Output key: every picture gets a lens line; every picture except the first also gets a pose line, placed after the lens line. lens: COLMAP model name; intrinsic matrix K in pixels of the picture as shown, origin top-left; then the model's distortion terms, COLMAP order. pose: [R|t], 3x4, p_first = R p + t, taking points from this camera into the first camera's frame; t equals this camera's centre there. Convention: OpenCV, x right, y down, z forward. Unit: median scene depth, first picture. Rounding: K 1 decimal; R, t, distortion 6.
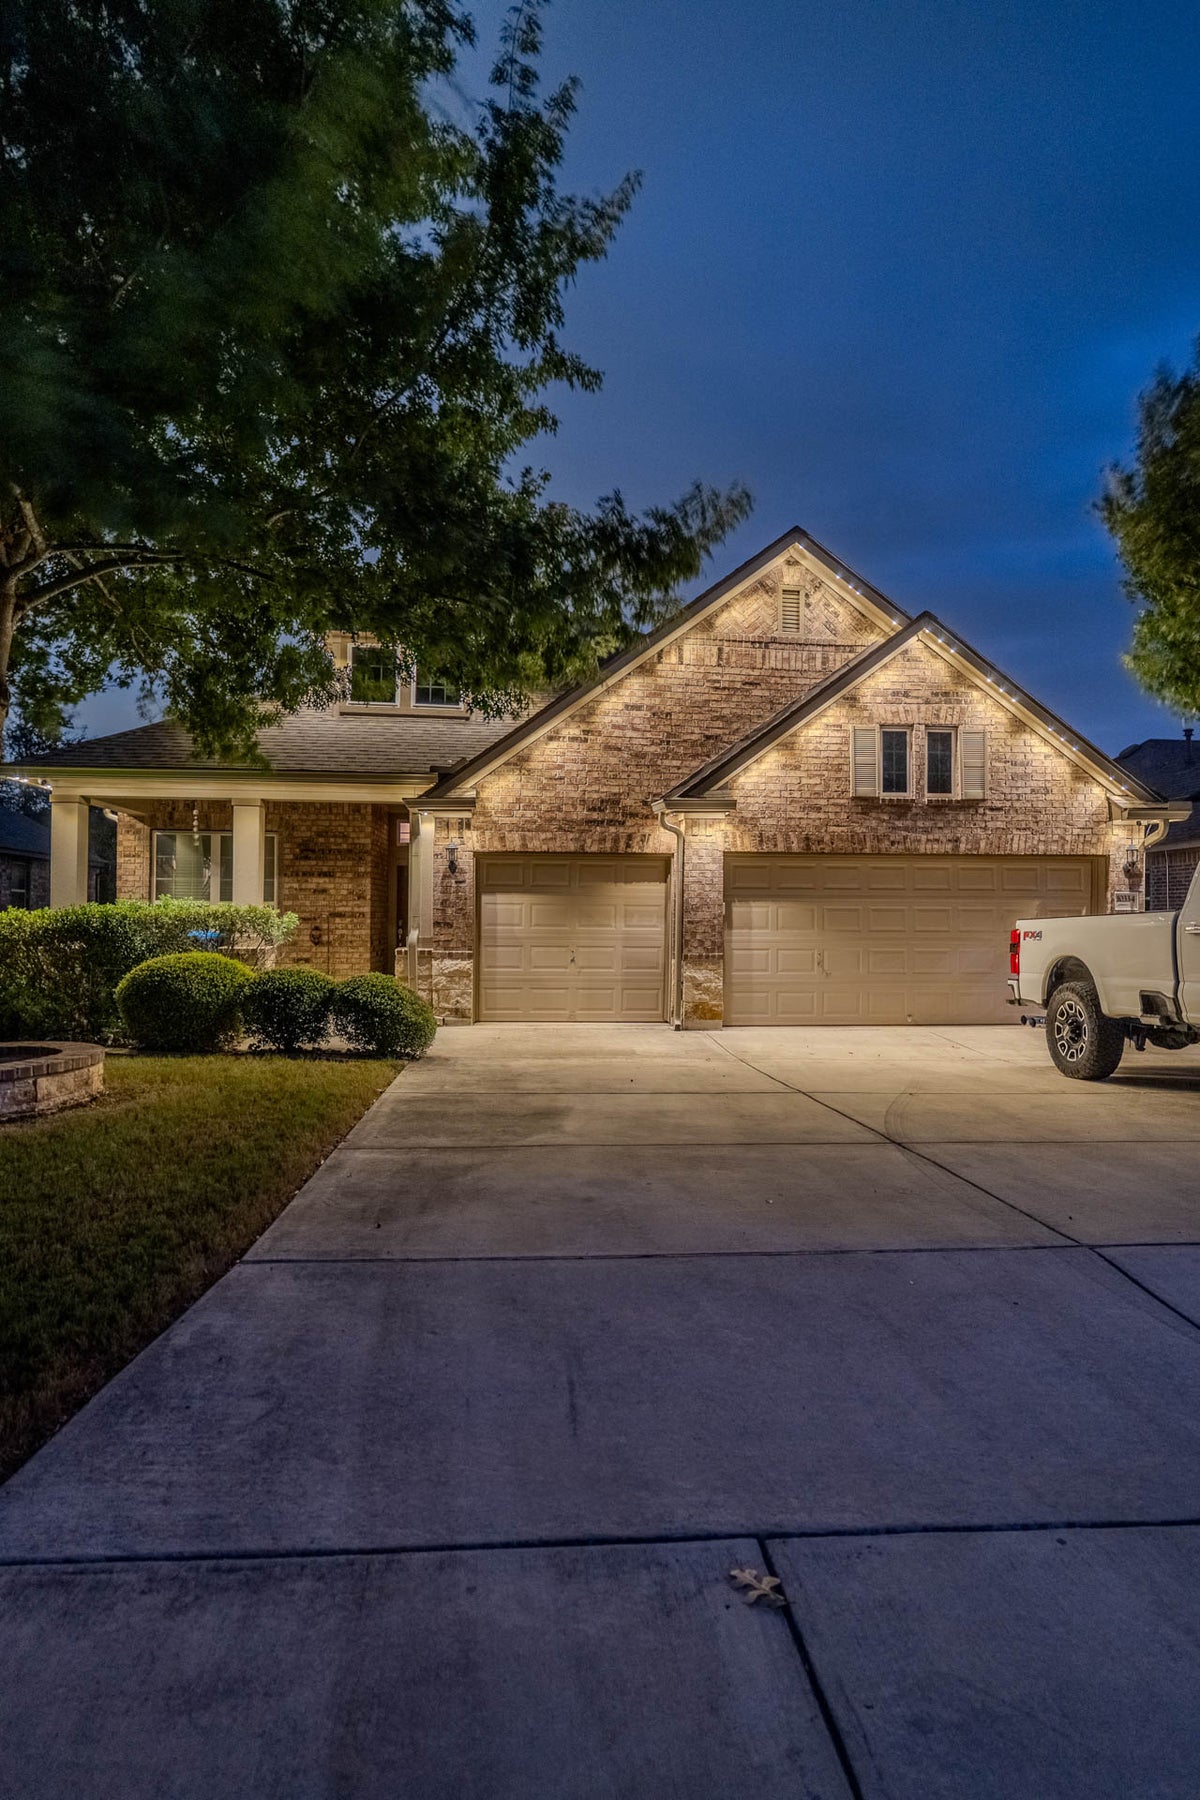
lens RADIAL K [[876.5, 0, 604.4], [0, 876.5, 887.6], [0, 0, 1]] dist [-0.000100, -0.000053]
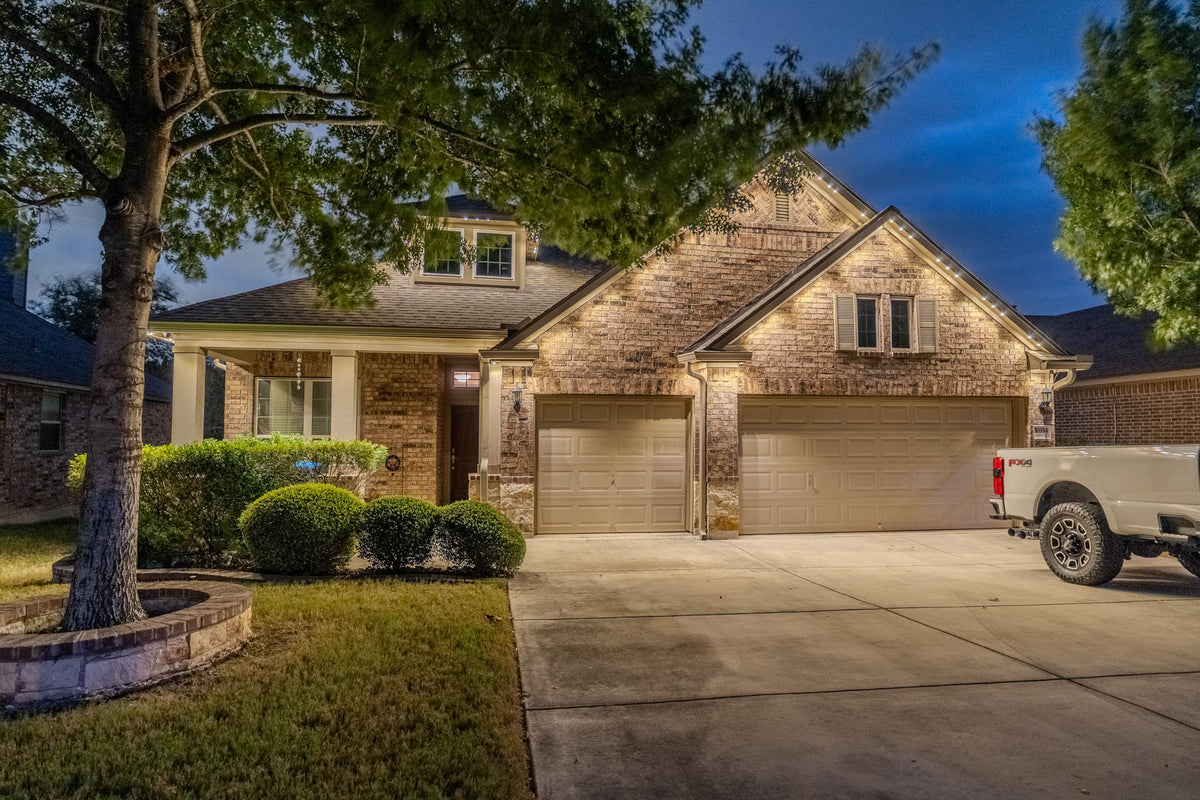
lens RADIAL K [[620.1, 0, 600.0], [0, 620.1, 400.0], [0, 0, 1]] dist [0.000614, -0.000322]
pose [[0.997834, -0.001565, 0.065763, -0.114199], [0.003583, 0.999526, -0.030574, -0.006384], [-0.065684, 0.030743, 0.997367, 0.134283]]
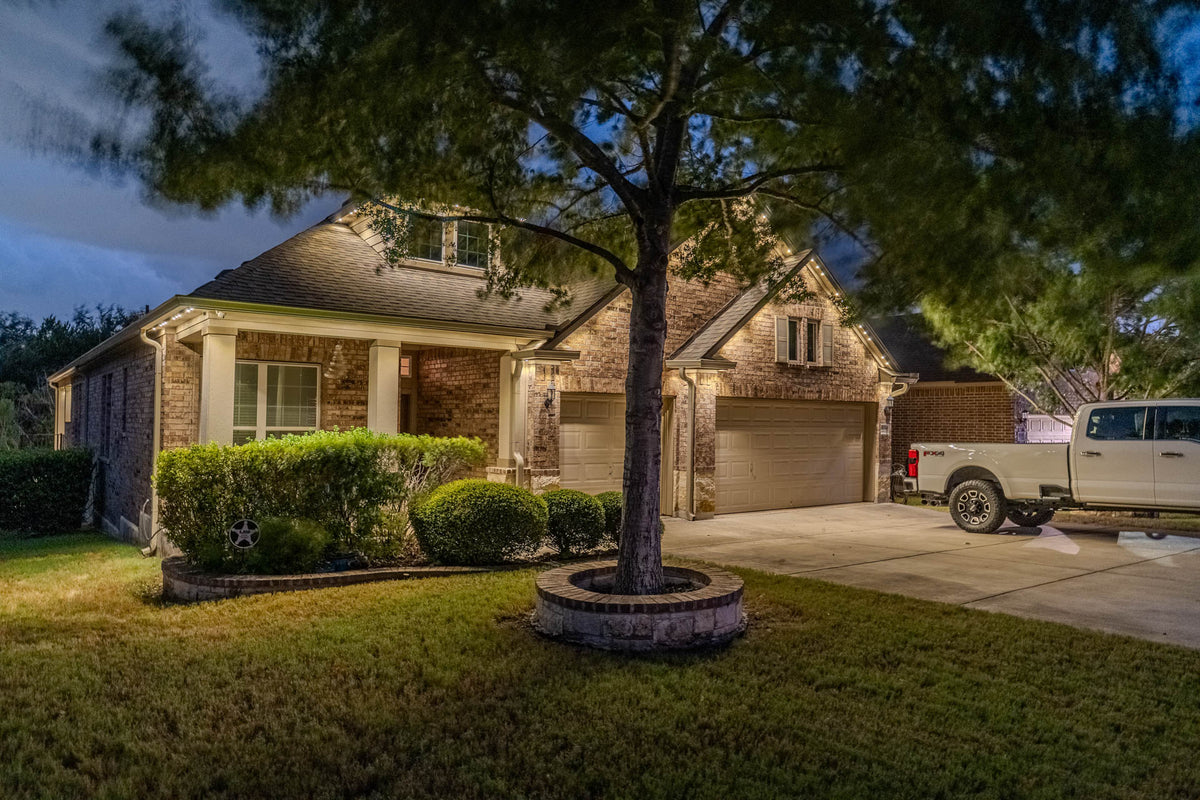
lens RADIAL K [[709.5, 0, 547.7], [0, 709.5, 398.5], [0, 0, 1]] dist [0.000500, -0.000303]
pose [[0.880630, 0.019323, 0.473411, -0.656340], [-0.019709, 0.999797, -0.004146, -0.026145], [-0.473395, -0.005679, 0.880832, 0.089699]]
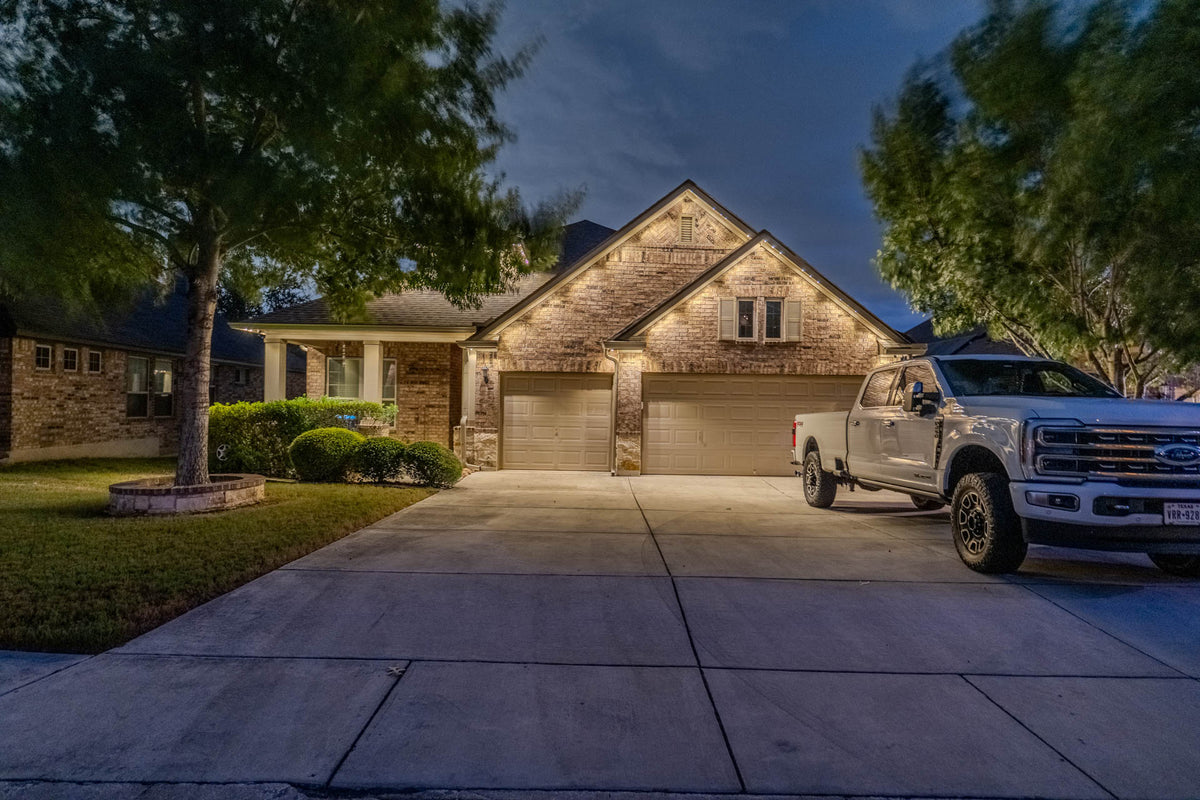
lens RADIAL K [[564.4, 0, 605.3], [0, 564.4, 392.7], [0, 0, 1]] dist [-0.000202, 0.000087]
pose [[0.997573, 0.008438, -0.069120, 0.138870], [-0.007710, 0.999912, 0.010799, -0.012318], [0.069205, -0.010240, 0.997550, -0.100608]]
